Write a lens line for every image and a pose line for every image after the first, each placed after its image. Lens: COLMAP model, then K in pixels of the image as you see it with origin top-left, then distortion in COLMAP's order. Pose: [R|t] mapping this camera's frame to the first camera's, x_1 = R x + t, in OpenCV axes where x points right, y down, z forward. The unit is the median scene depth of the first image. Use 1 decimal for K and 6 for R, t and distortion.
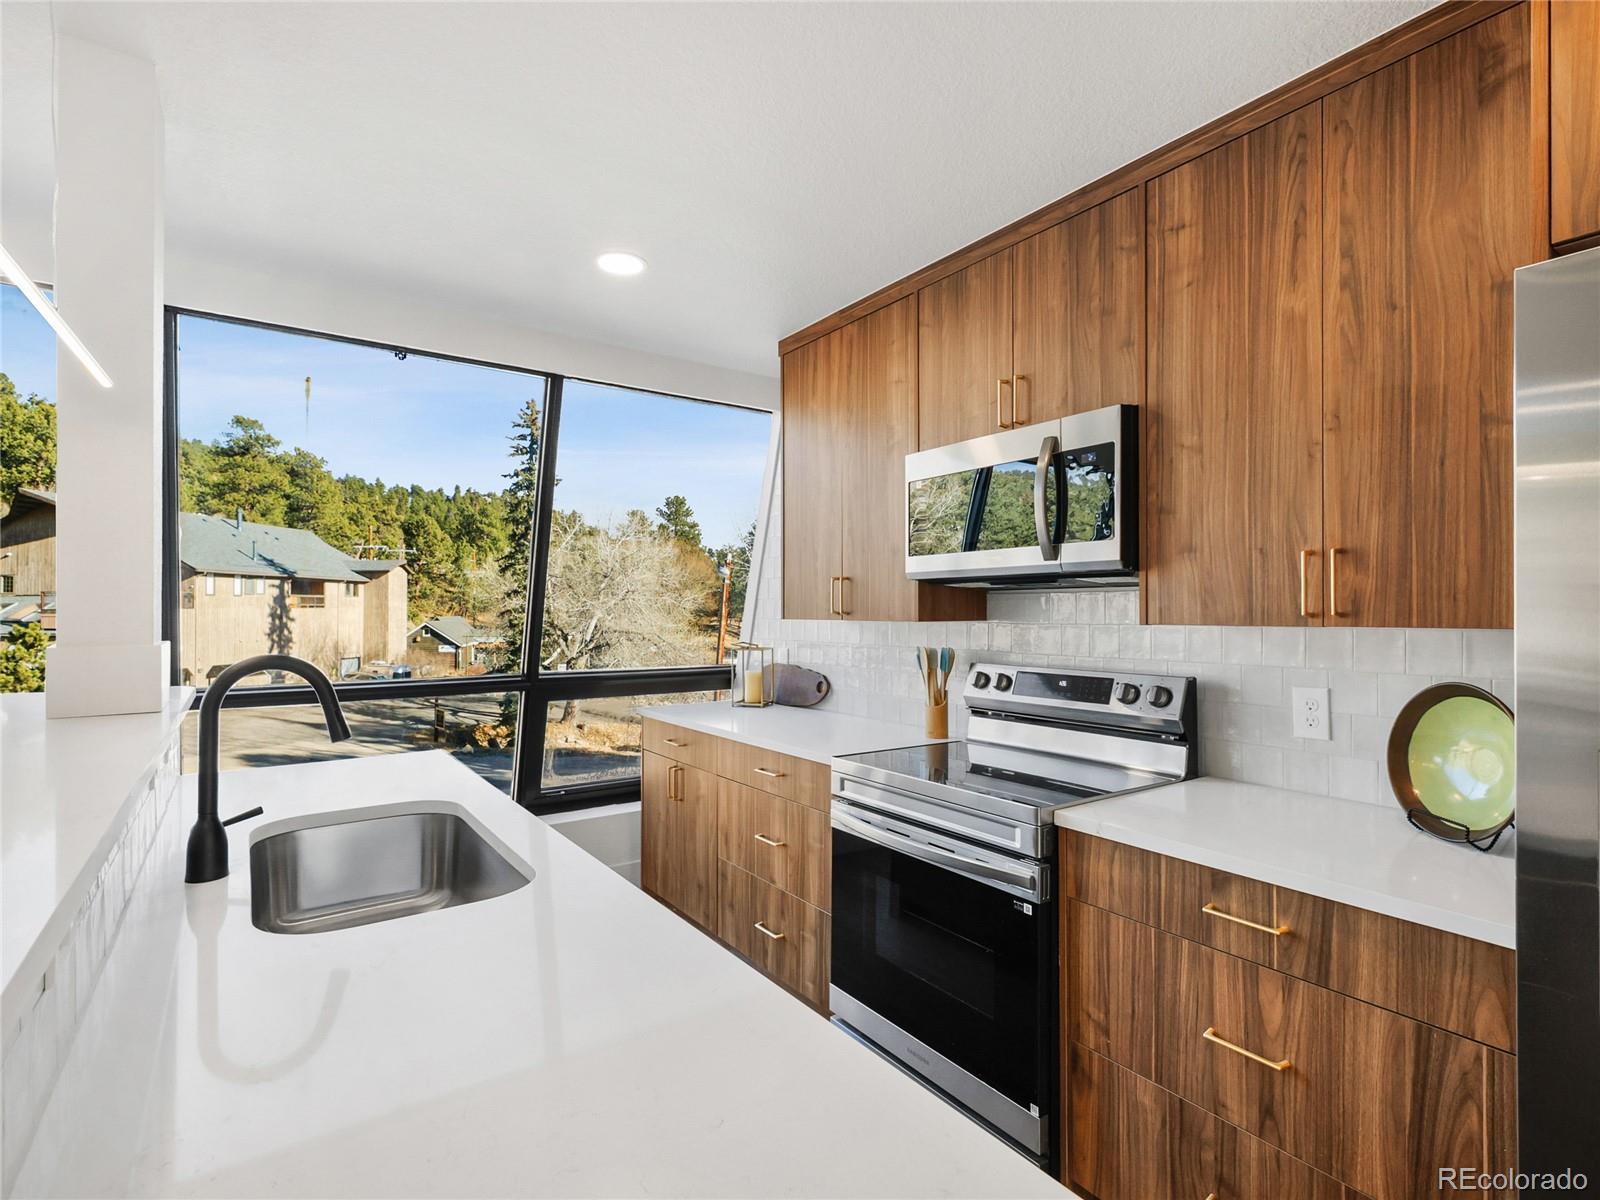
lens RADIAL K [[791.8, 0, 798.9], [0, 791.8, 608.5], [0, 0, 1]] dist [0.006579, 0.000188]
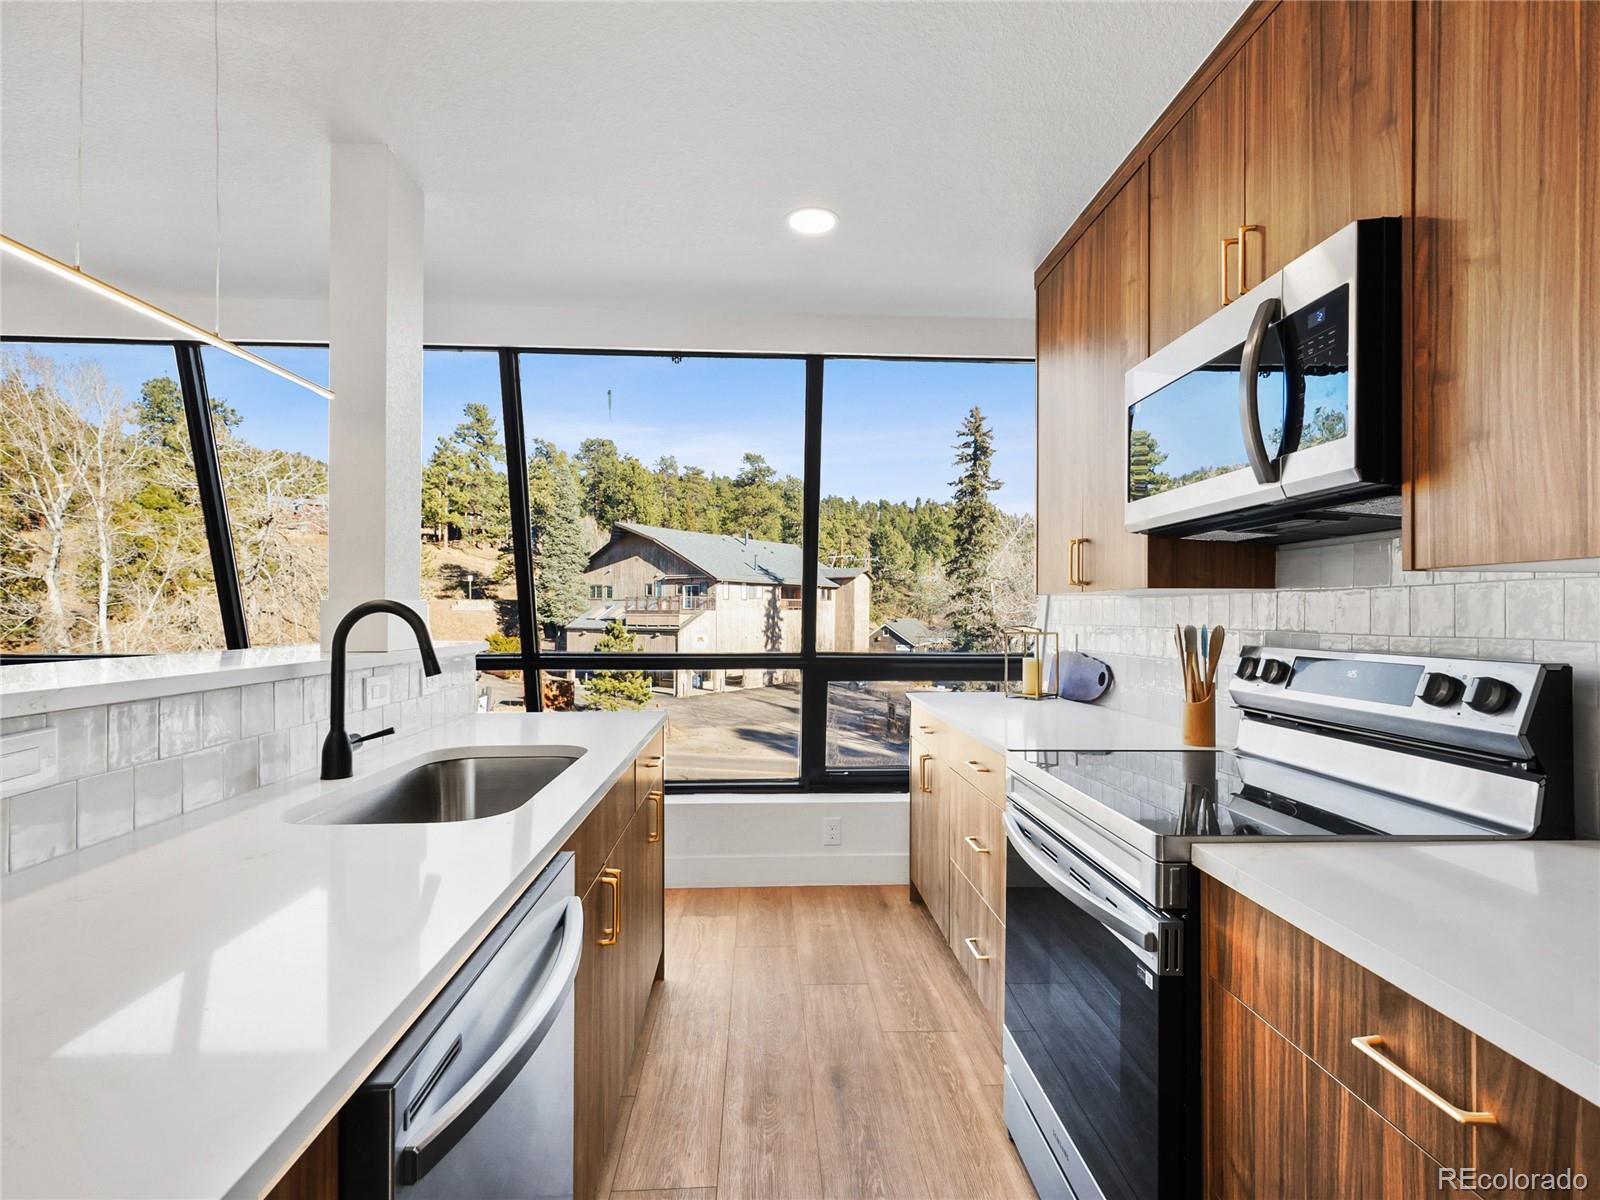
lens RADIAL K [[791.8, 0, 798.9], [0, 791.8, 608.5], [0, 0, 1]] dist [0.006579, 0.000188]
pose [[0.848236, 0.001004, -0.529618, 0.265503], [-0.003601, 0.999986, -0.003872, 0.039859], [0.529607, 0.005191, 0.848227, 0.168147]]
